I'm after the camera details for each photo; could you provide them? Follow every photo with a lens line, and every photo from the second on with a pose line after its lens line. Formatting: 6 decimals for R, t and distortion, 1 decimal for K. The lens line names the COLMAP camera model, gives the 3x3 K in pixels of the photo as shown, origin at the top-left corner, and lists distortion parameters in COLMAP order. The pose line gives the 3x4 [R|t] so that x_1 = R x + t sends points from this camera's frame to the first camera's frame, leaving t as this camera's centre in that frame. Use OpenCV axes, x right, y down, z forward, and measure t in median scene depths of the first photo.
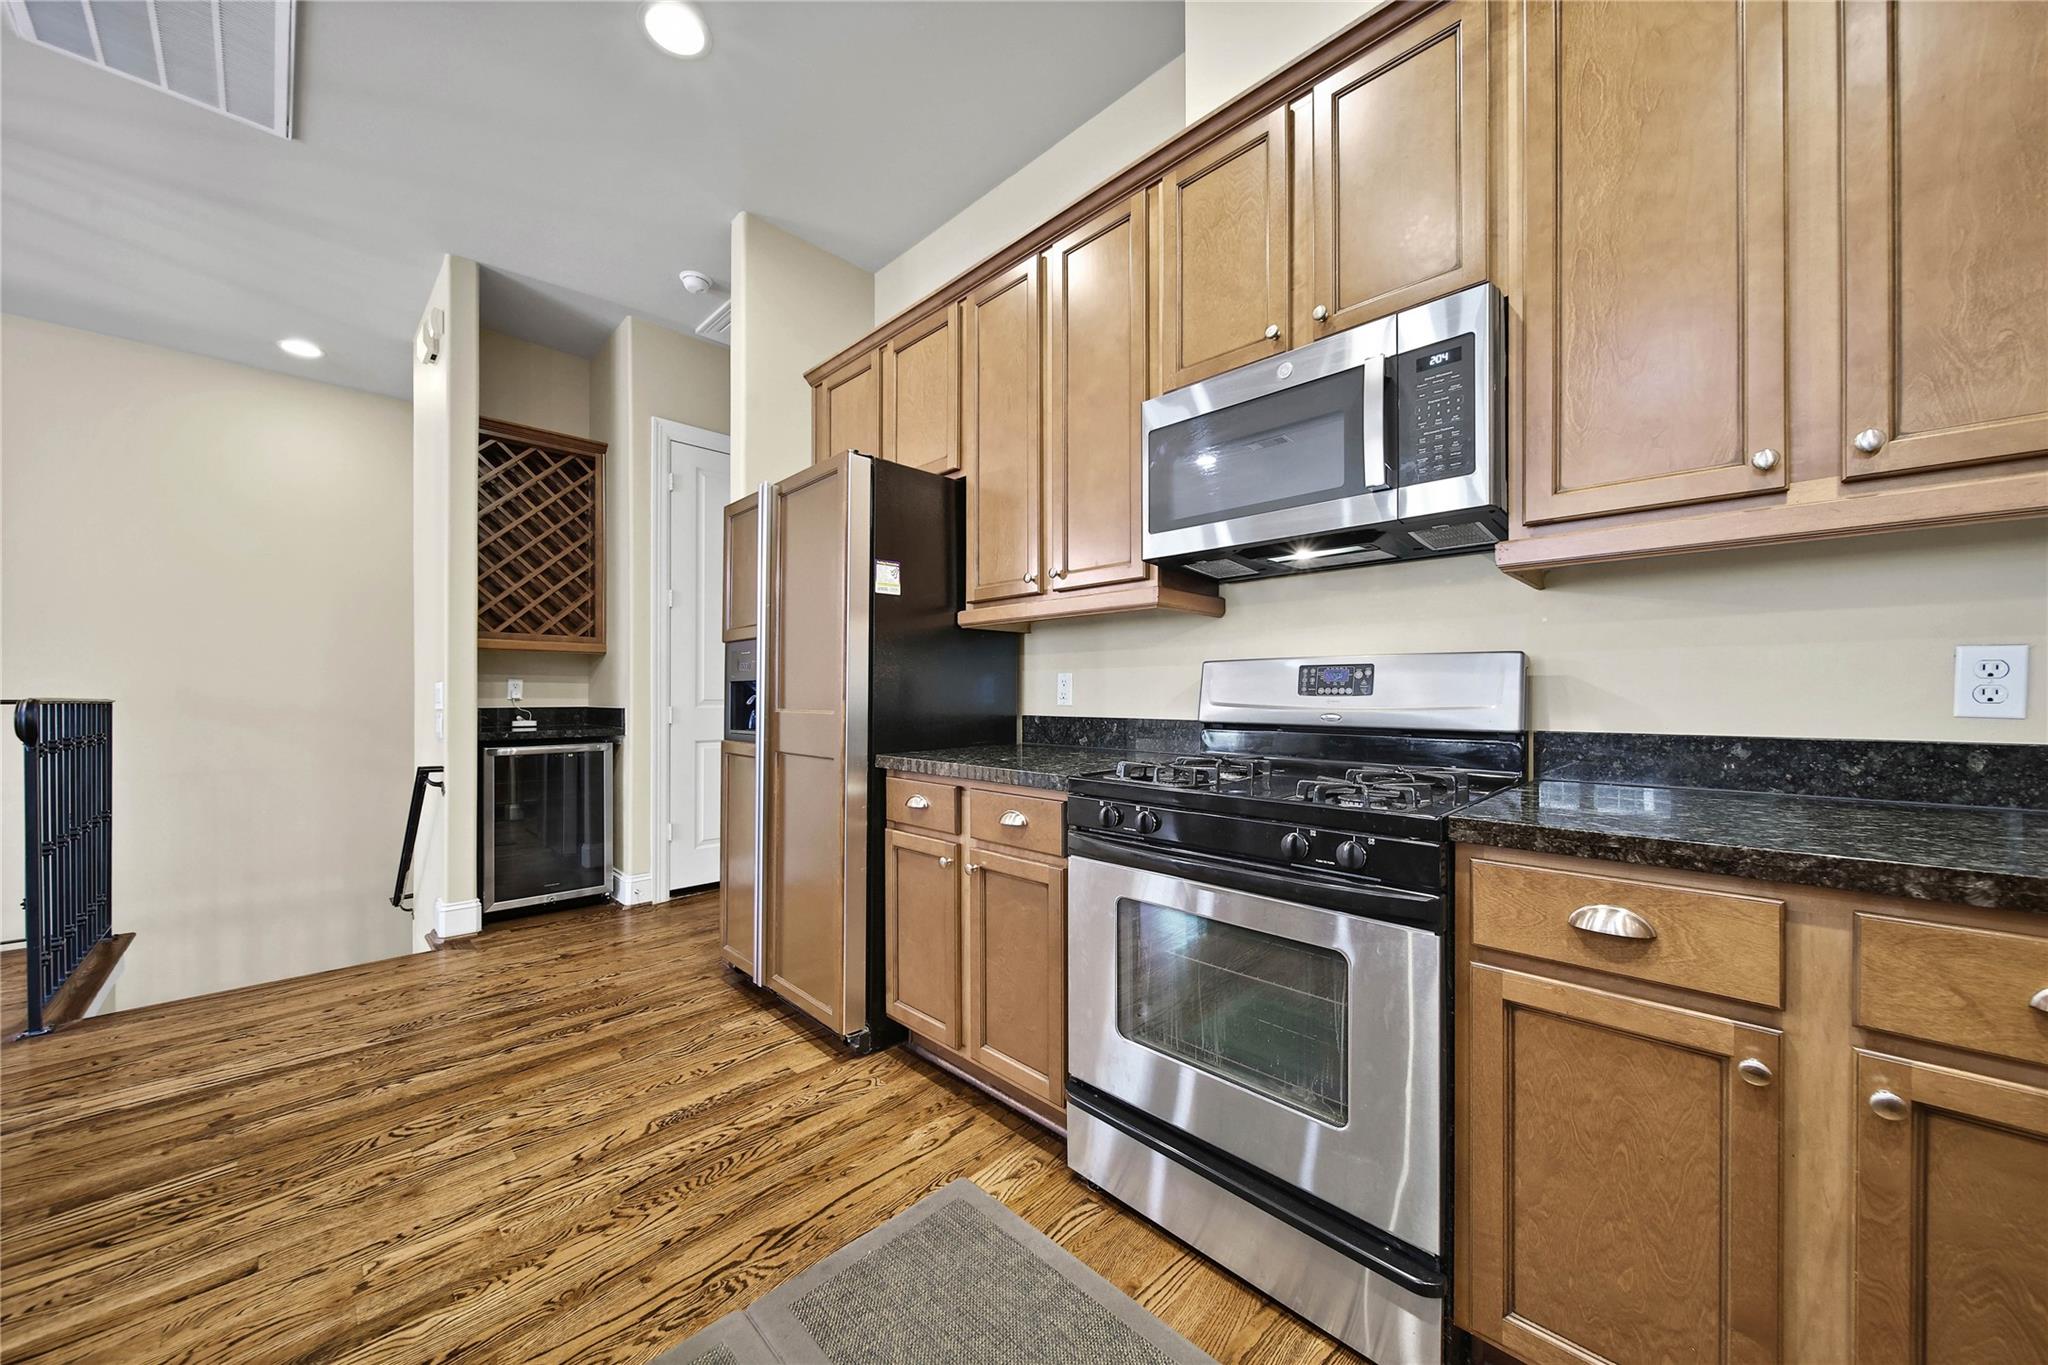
lens RADIAL K [[732.1, 0, 1021.1], [0, 732.1, 692.3], [0, 0, 1]] dist [0.000027, -0.001434]
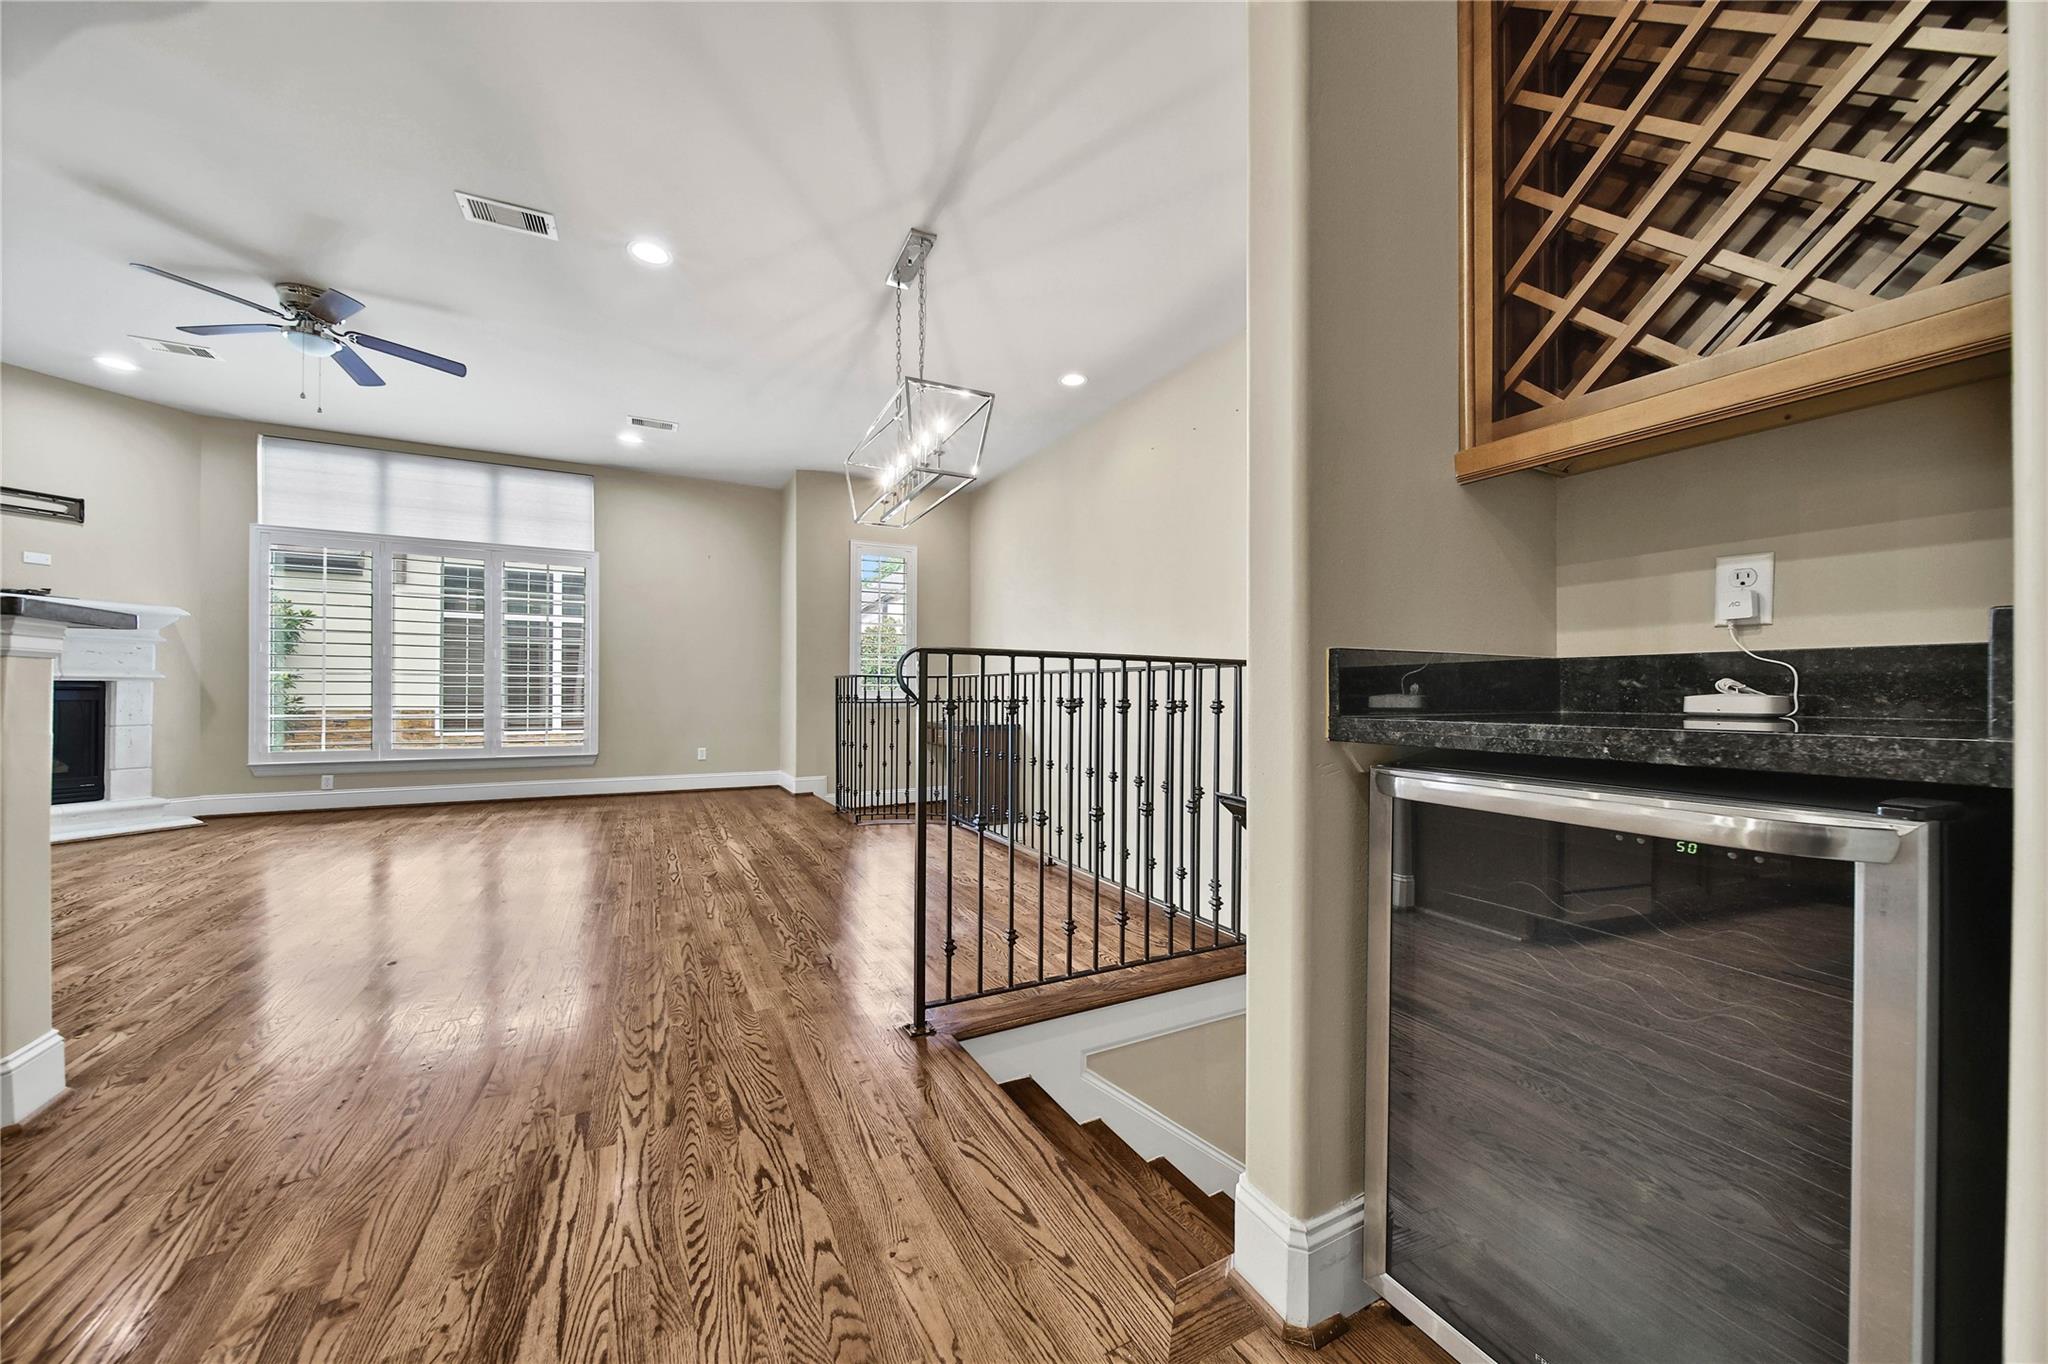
lens RADIAL K [[724.2, 0, 1020.2], [0, 724.2, 690.0], [0, 0, 1]] dist [-0.002190, -0.000534]
pose [[-0.295794, -0.004220, -0.955242, -0.726634], [-0.001189, 0.999991, -0.004049, 0.083495], [0.955251, -0.000062, -0.295797, 1.790489]]
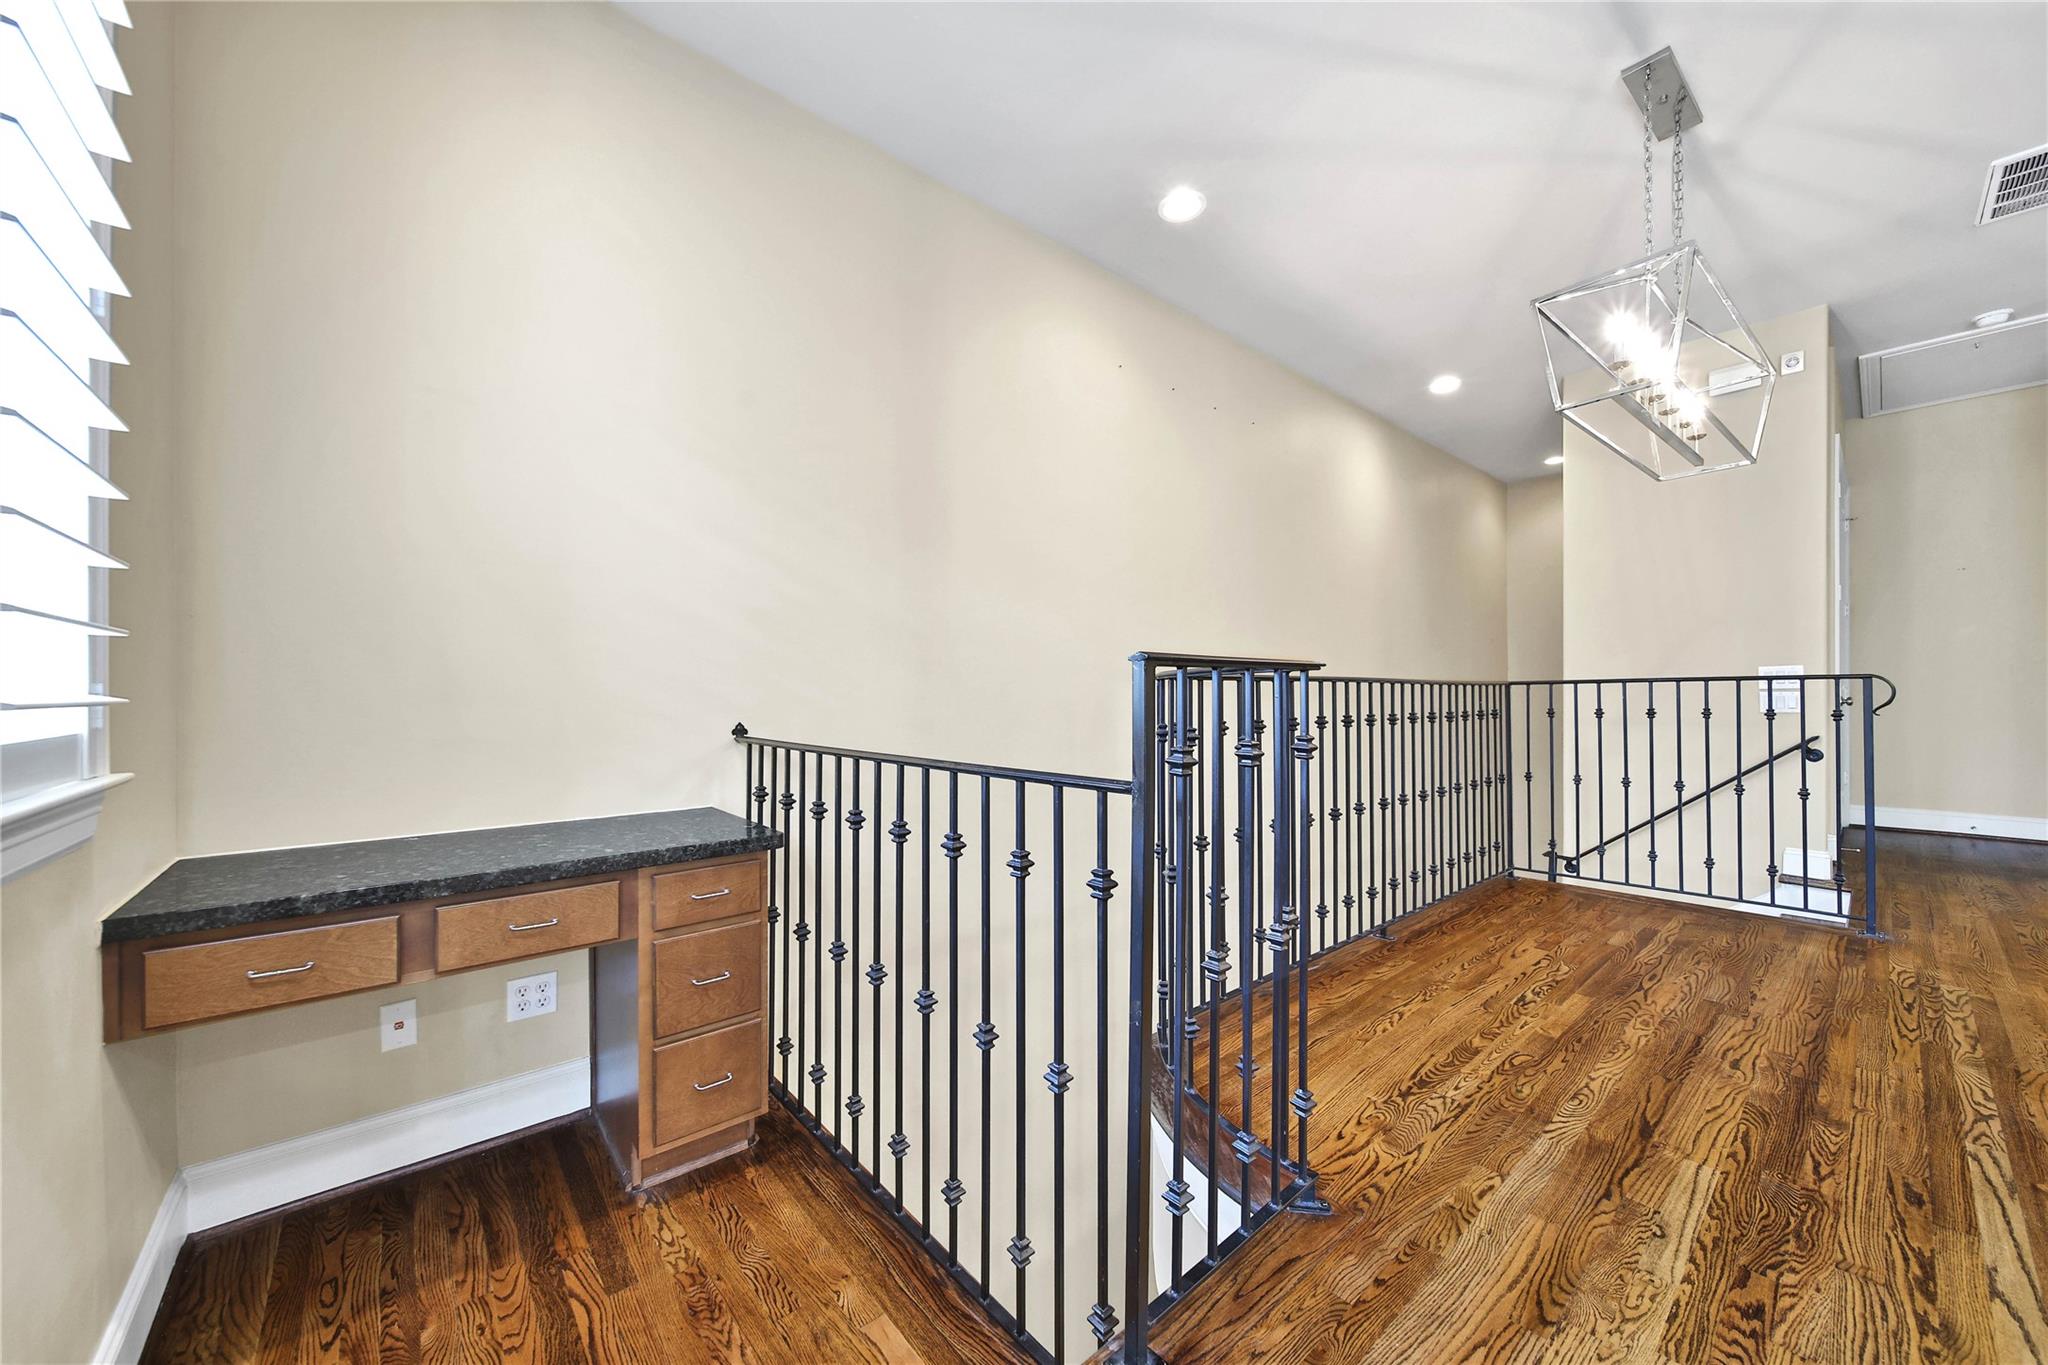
lens RADIAL K [[739.2, 0, 1016.3], [0, 739.2, 692.8], [0, 0, 1]] dist [-0.001318, -0.000875]
pose [[0.996601, -0.004641, -0.082247, -3.583420], [0.004691, 0.999989, 0.000403, 0.041726], [0.082244, -0.000788, 0.996612, -0.545448]]
